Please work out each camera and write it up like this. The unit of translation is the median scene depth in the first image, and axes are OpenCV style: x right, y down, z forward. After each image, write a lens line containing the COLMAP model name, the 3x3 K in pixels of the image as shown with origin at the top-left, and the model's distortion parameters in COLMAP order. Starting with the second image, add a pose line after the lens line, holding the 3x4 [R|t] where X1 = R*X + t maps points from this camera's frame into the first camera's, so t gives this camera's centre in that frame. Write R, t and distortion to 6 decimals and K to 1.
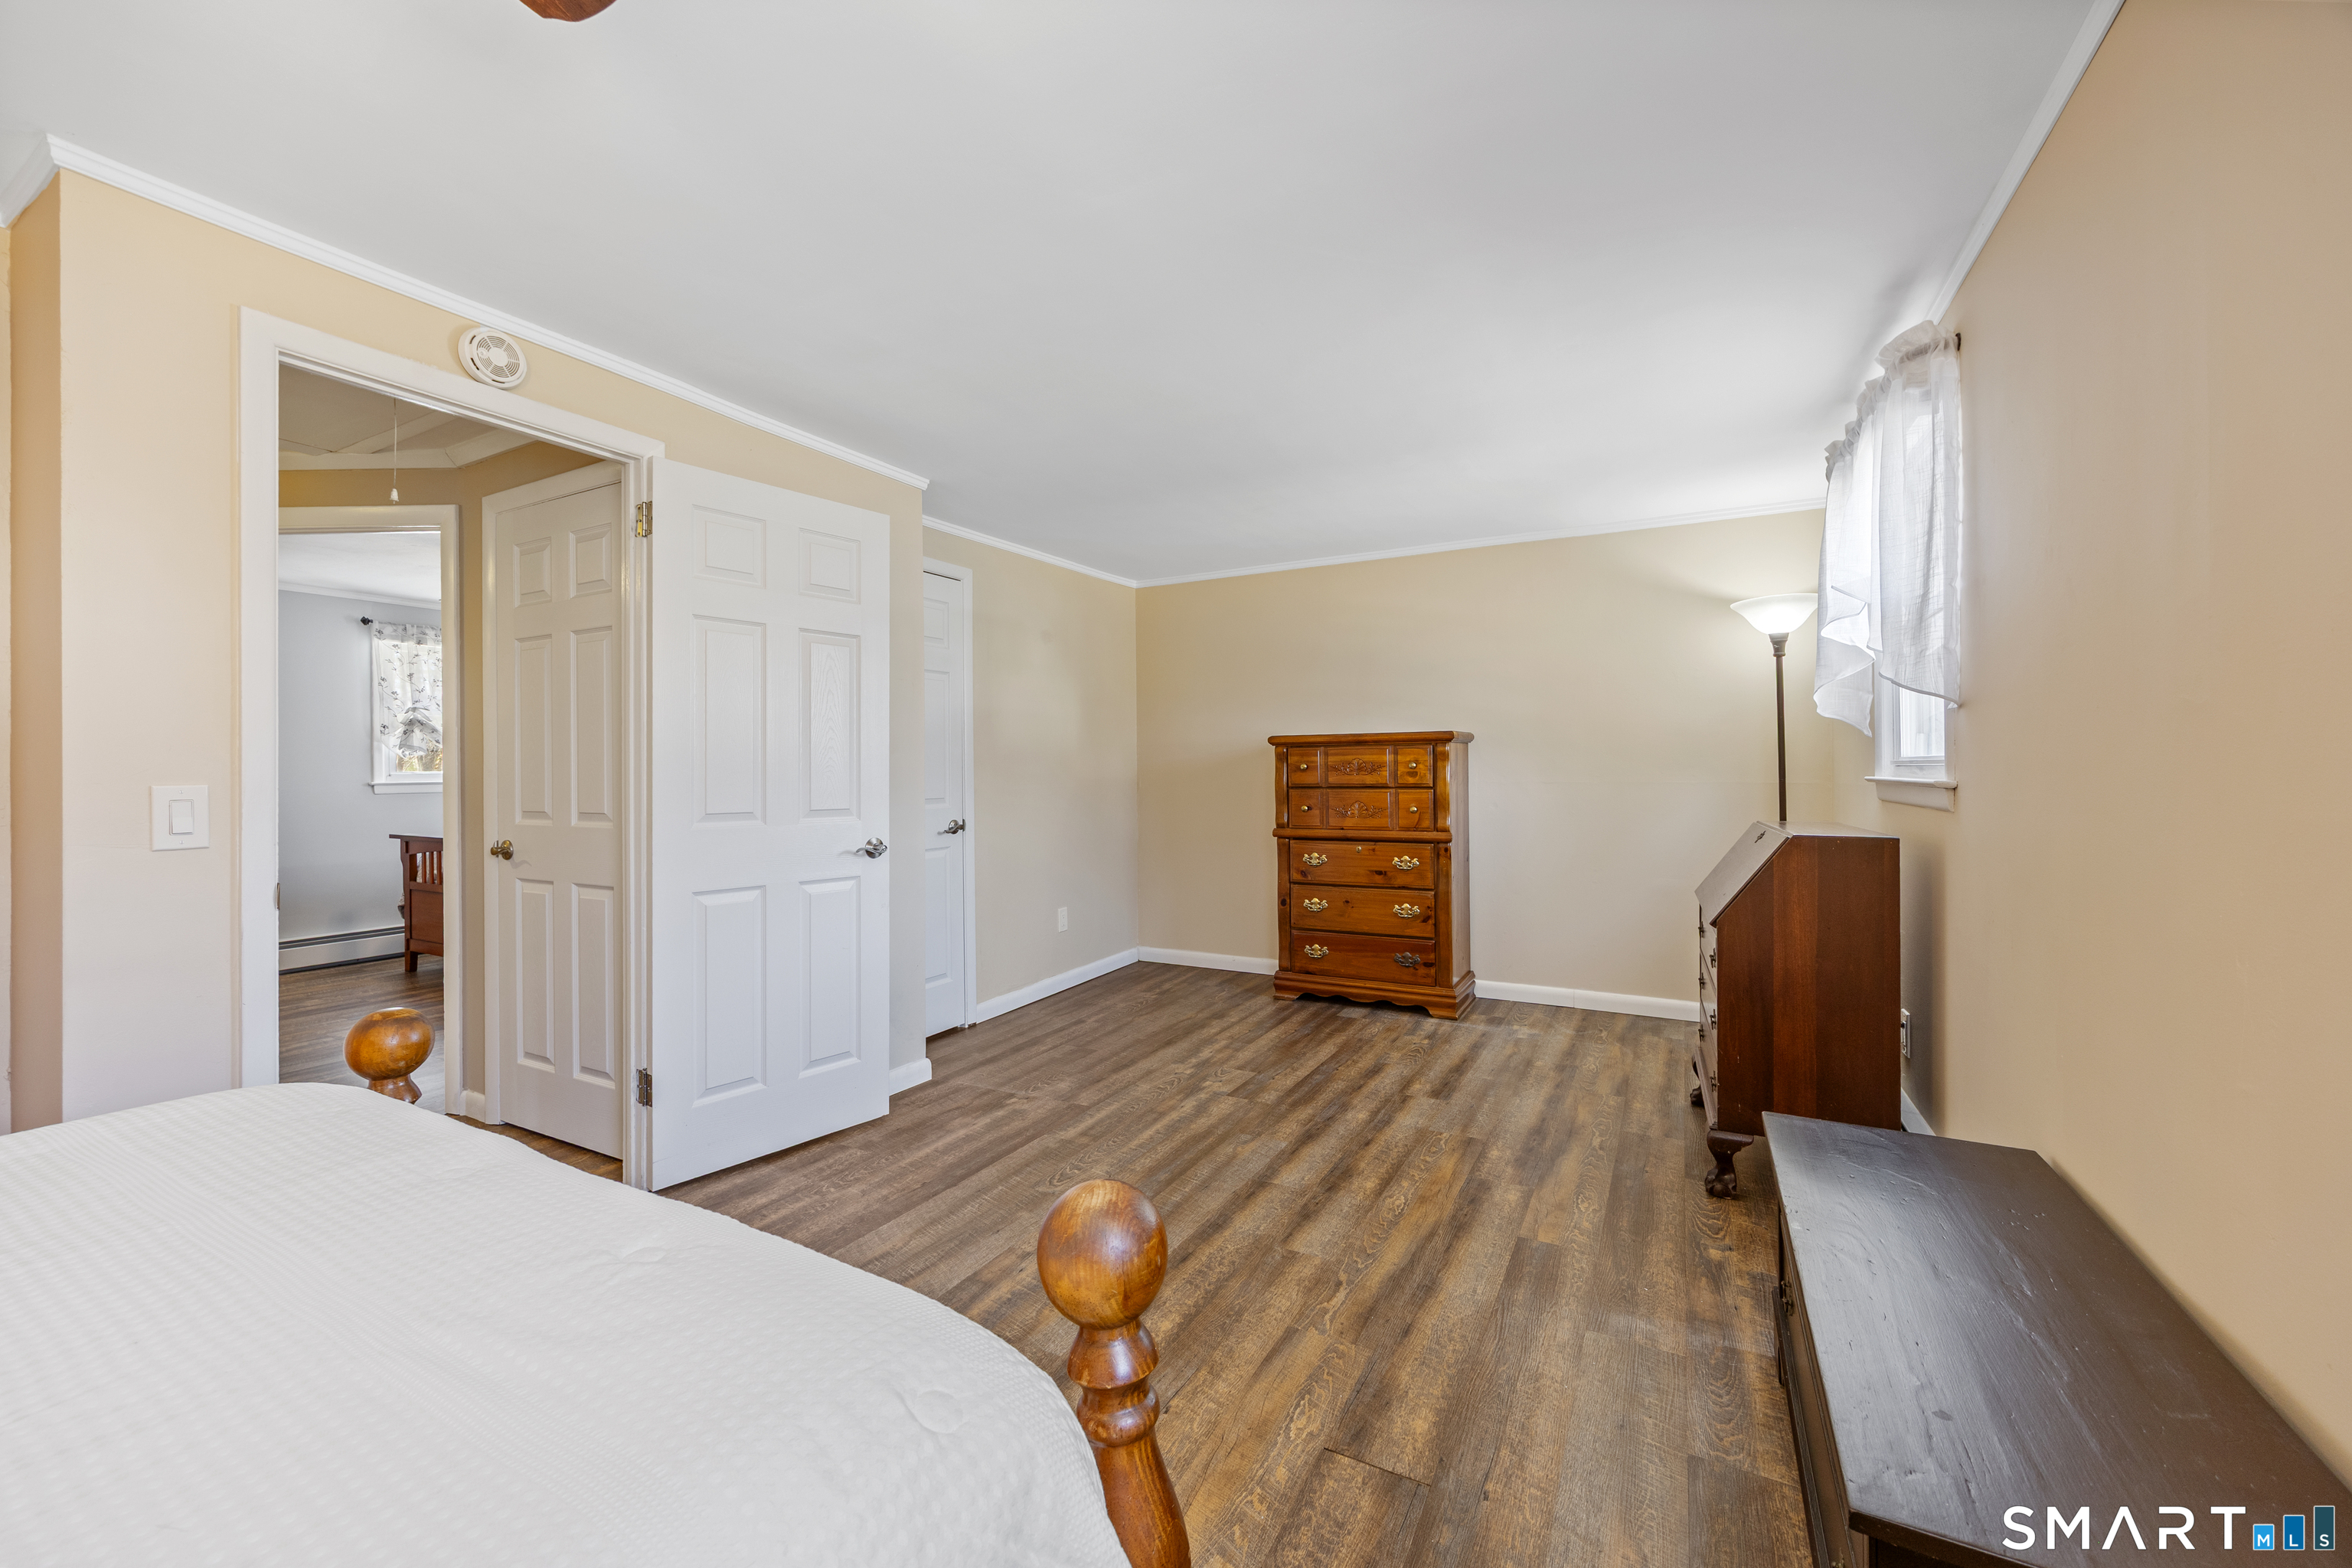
lens RADIAL K [[937.1, 0, 1186.3], [0, 937.1, 775.4], [0, 0, 1]] dist [-0.003433, -0.000284]
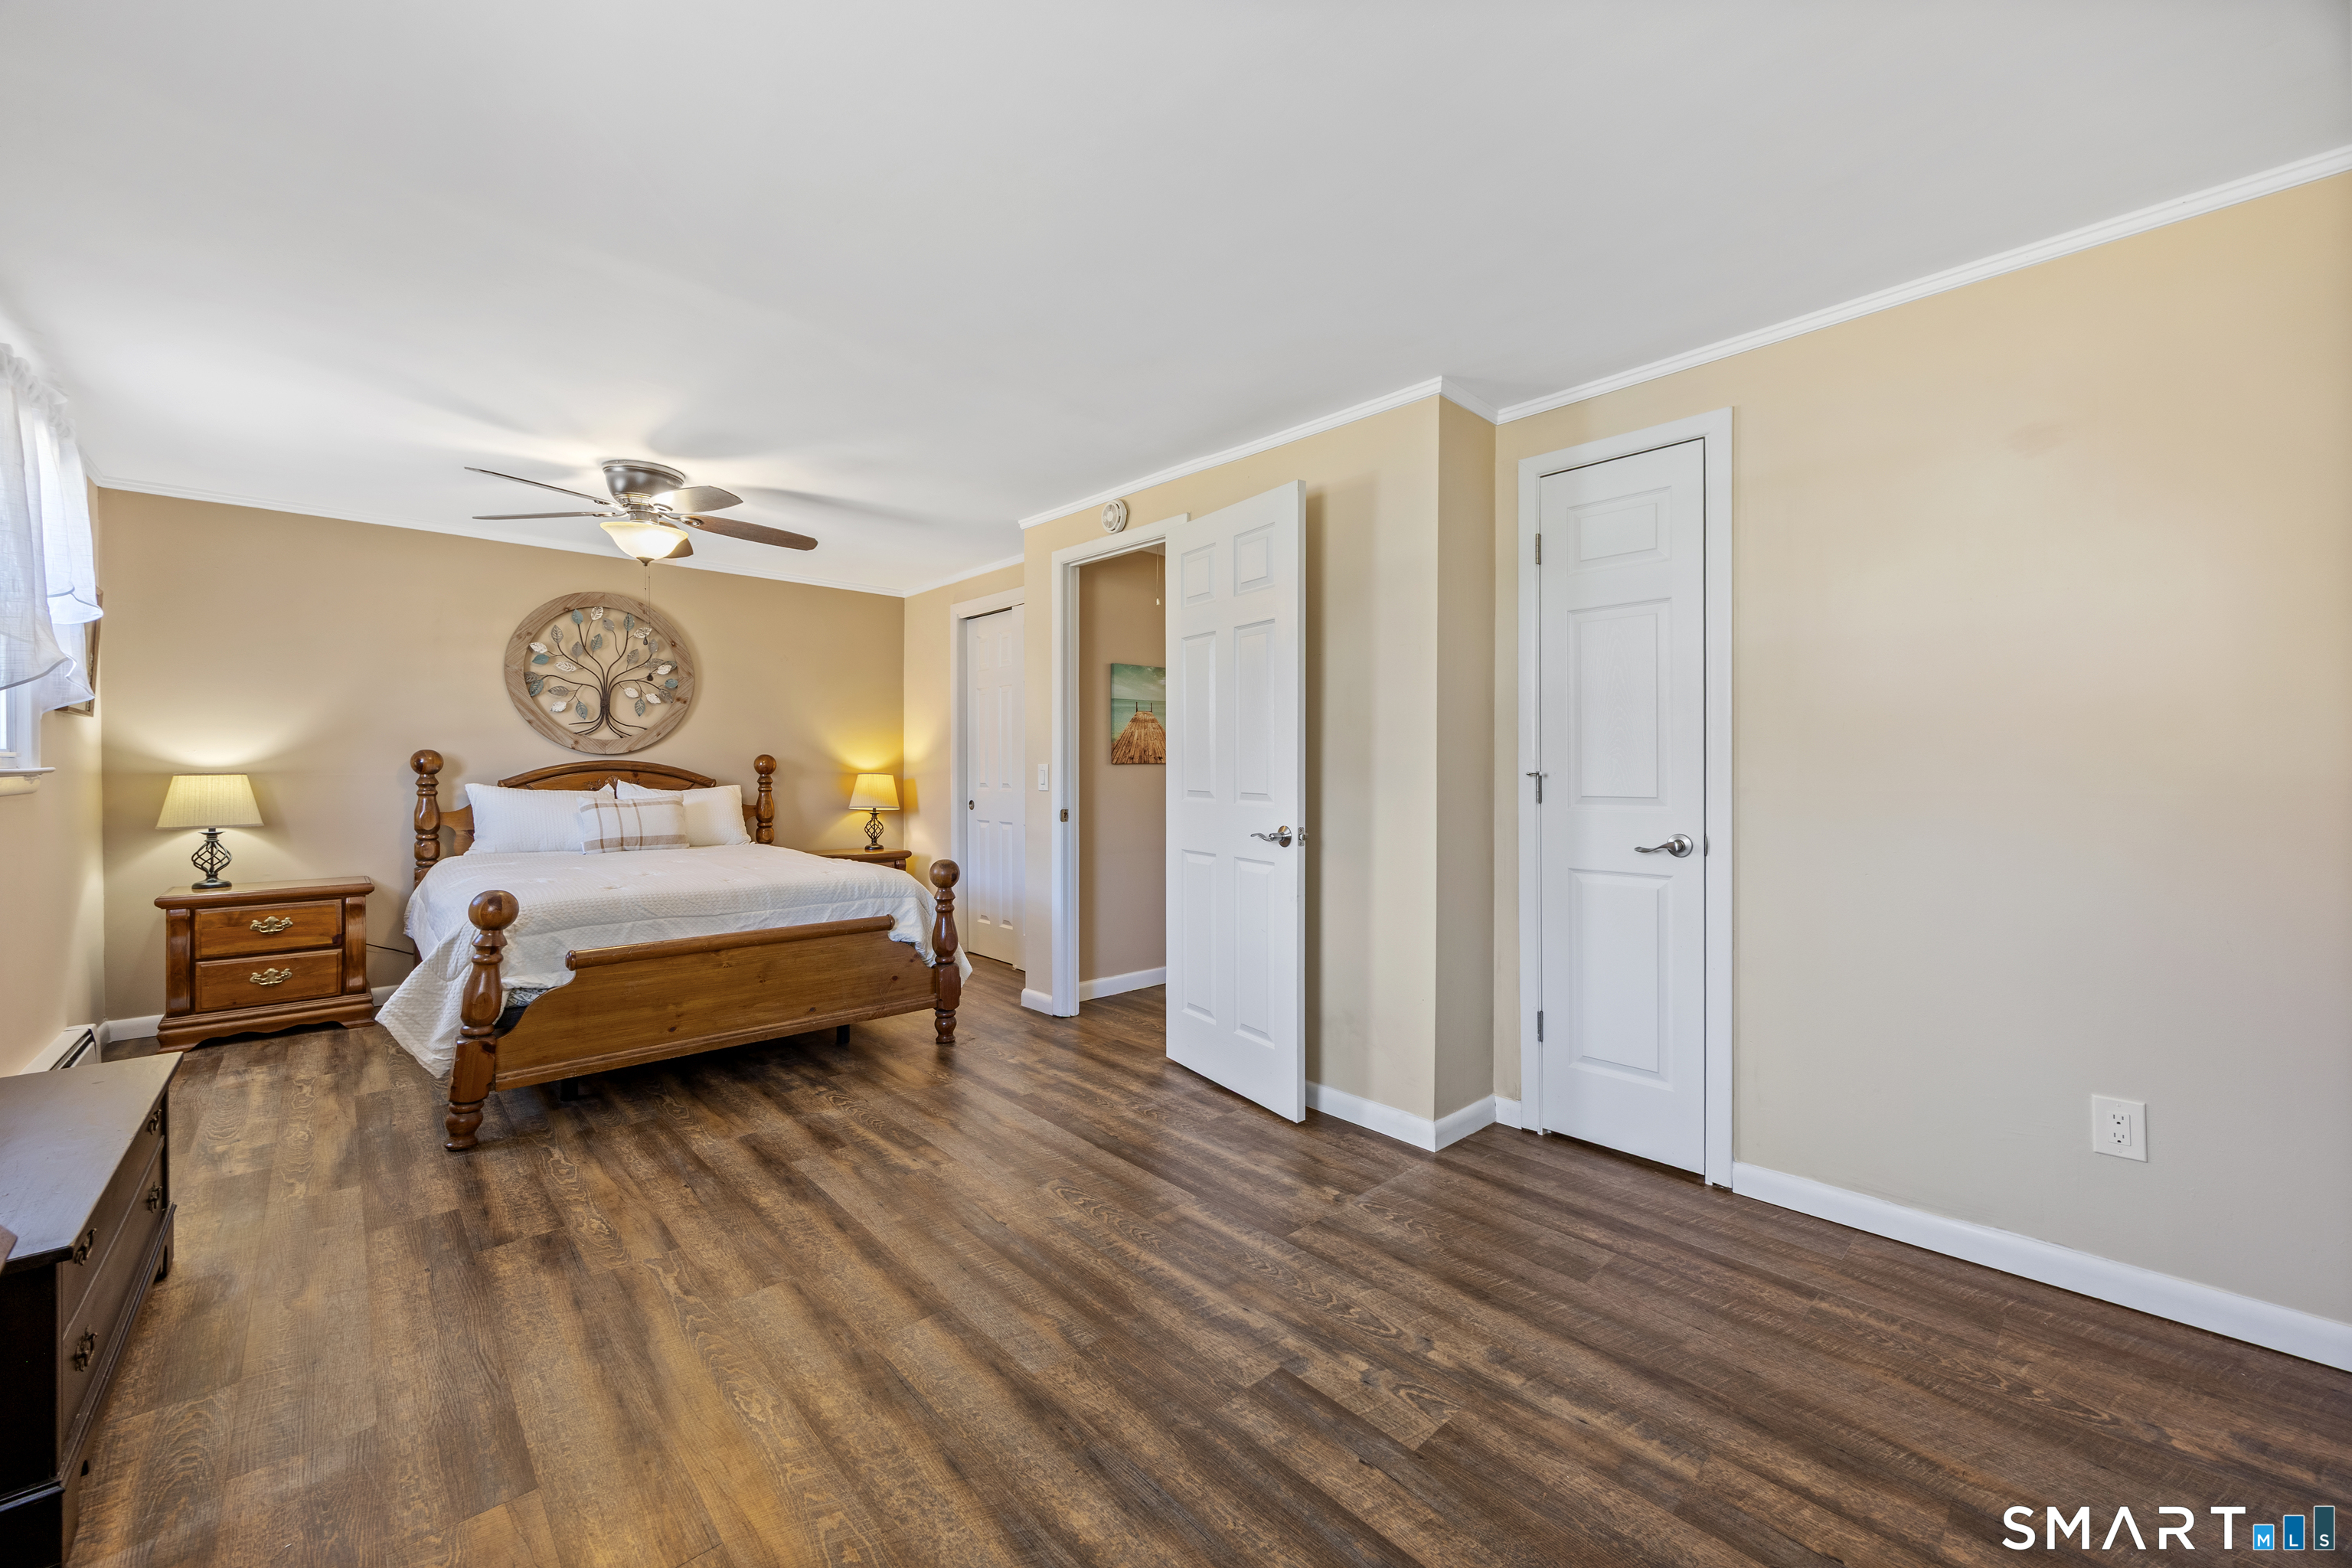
lens RADIAL K [[937.1, 0, 1191.9], [0, 937.1, 774.3], [0, 0, 1]] dist [-0.003433, -0.000284]
pose [[-0.336306, 0.013474, -0.941656, 0.639756], [-0.002578, 0.999881, 0.015228, -0.000307], [0.941749, 0.007549, -0.336232, 1.309012]]
